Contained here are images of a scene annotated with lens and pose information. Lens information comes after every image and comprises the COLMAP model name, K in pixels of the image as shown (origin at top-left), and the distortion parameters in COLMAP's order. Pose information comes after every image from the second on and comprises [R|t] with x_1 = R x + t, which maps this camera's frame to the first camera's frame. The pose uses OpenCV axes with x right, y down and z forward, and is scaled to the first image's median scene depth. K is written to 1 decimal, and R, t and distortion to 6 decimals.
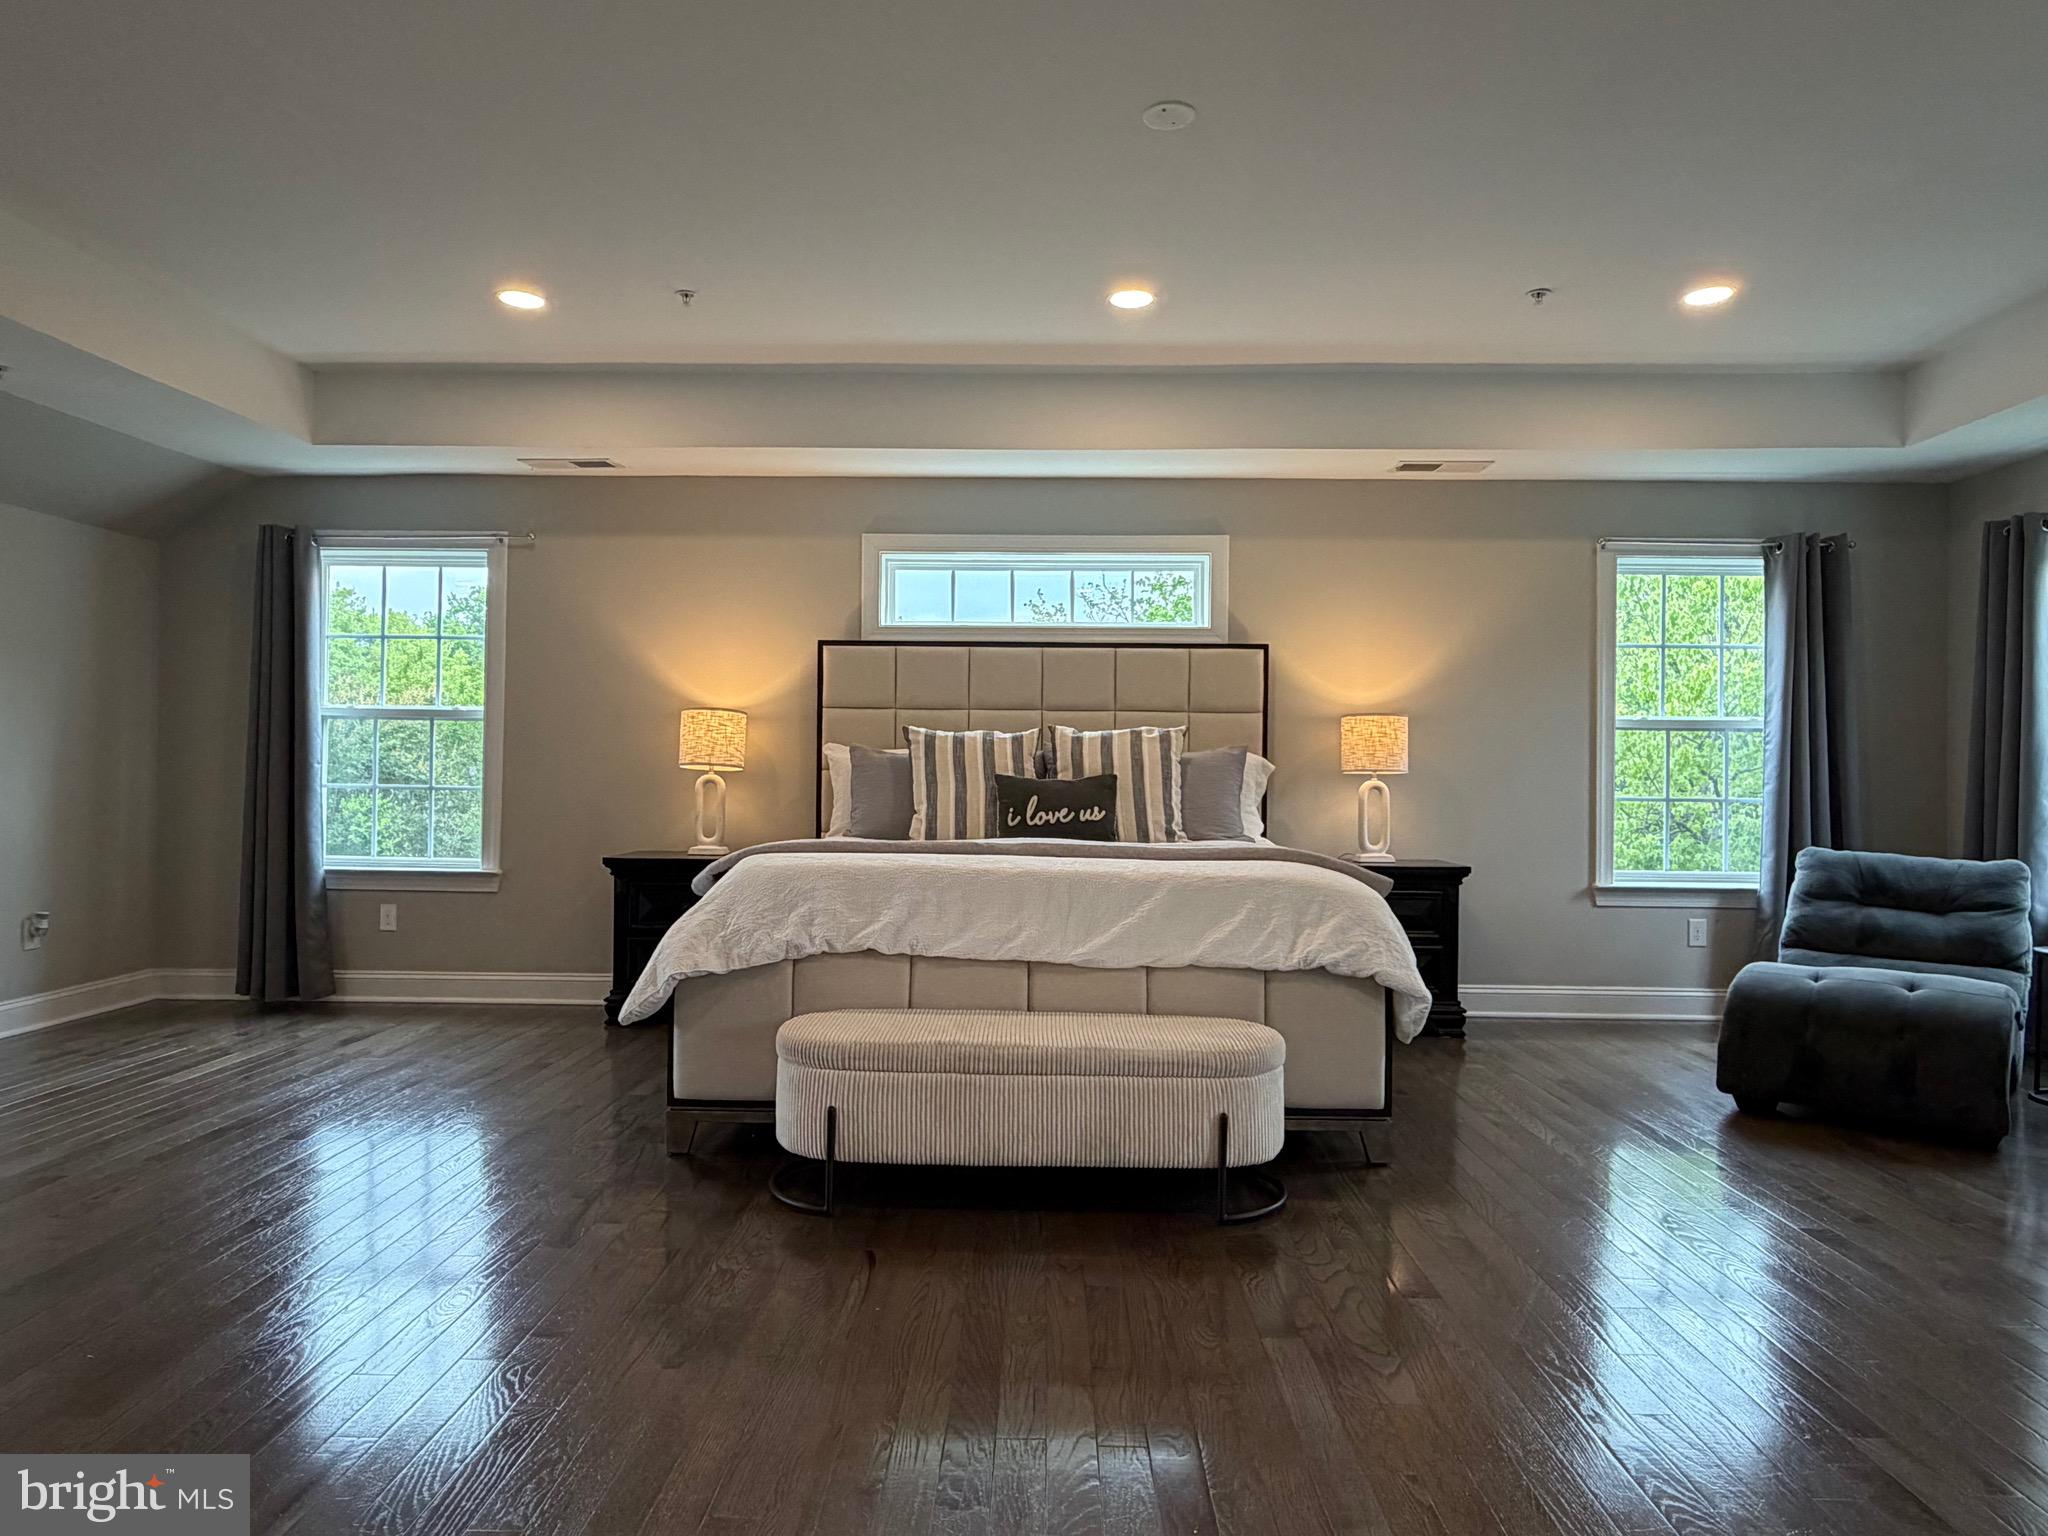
lens RADIAL K [[1235.3, 0, 1024.0], [0, 1235.3, 768.0], [0, 0, 1]] dist [0.001660, 0.000461]
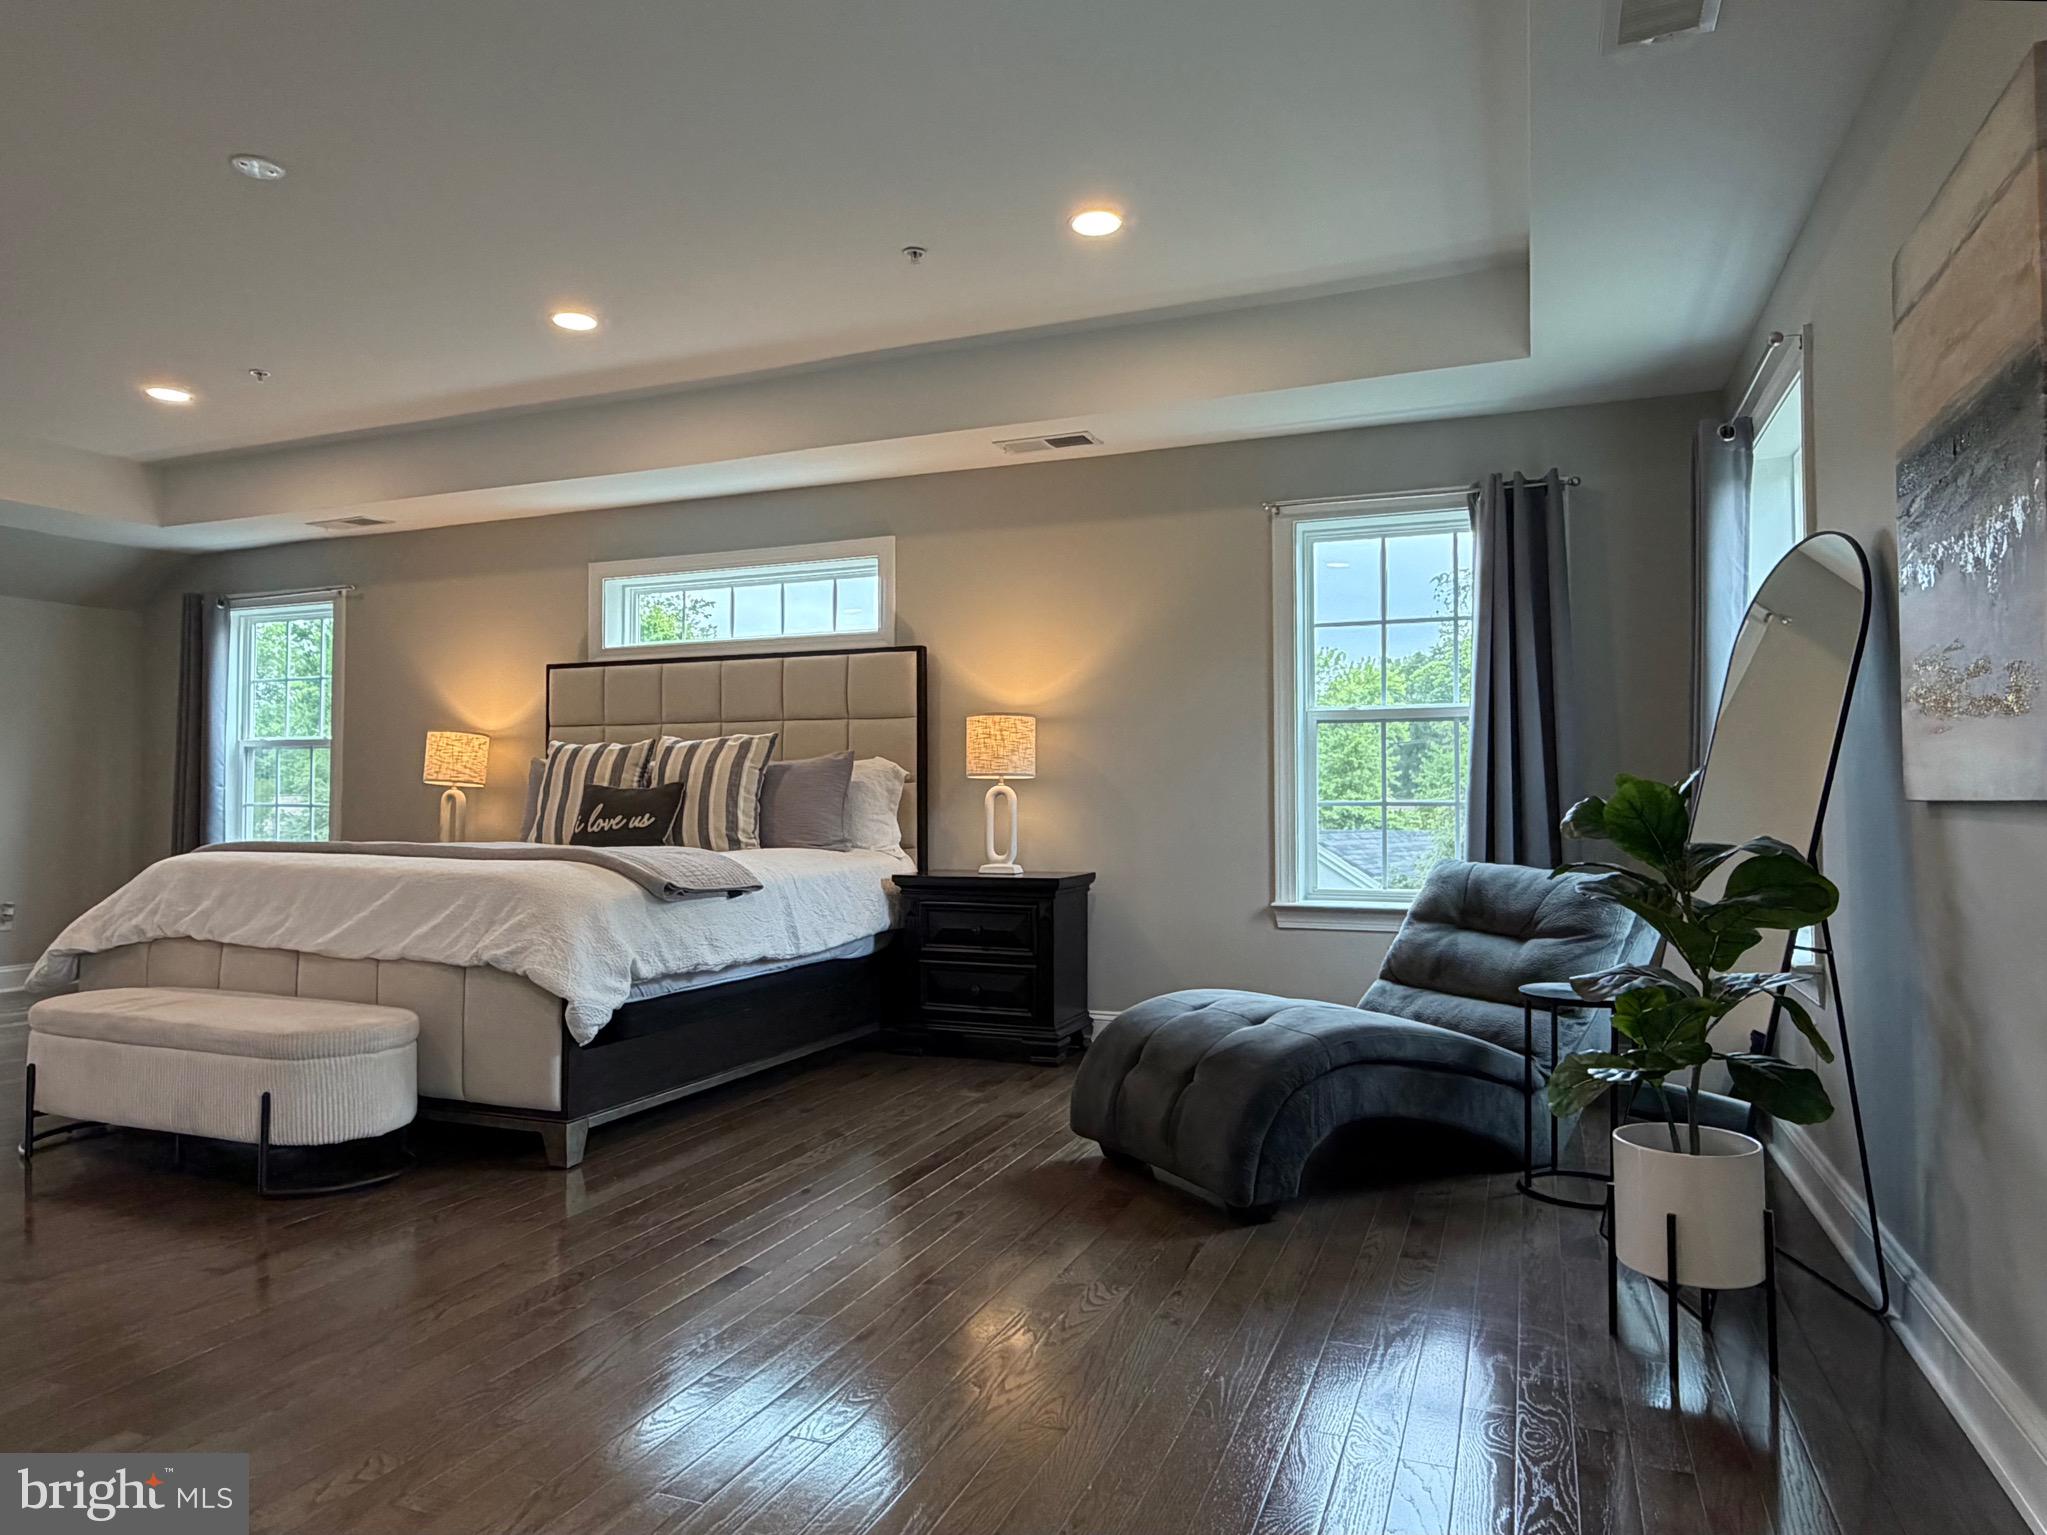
lens RADIAL K [[1268.8, 0, 1023.5], [0, 1268.8, 767.5], [0, 0, 1]] dist [0.004750, 0.001893]
pose [[0.935601, -0.020504, -0.352463, 0.618408], [0.012776, 0.999625, -0.024238, 0.019195], [0.352827, 0.018175, 0.935512, 0.108645]]
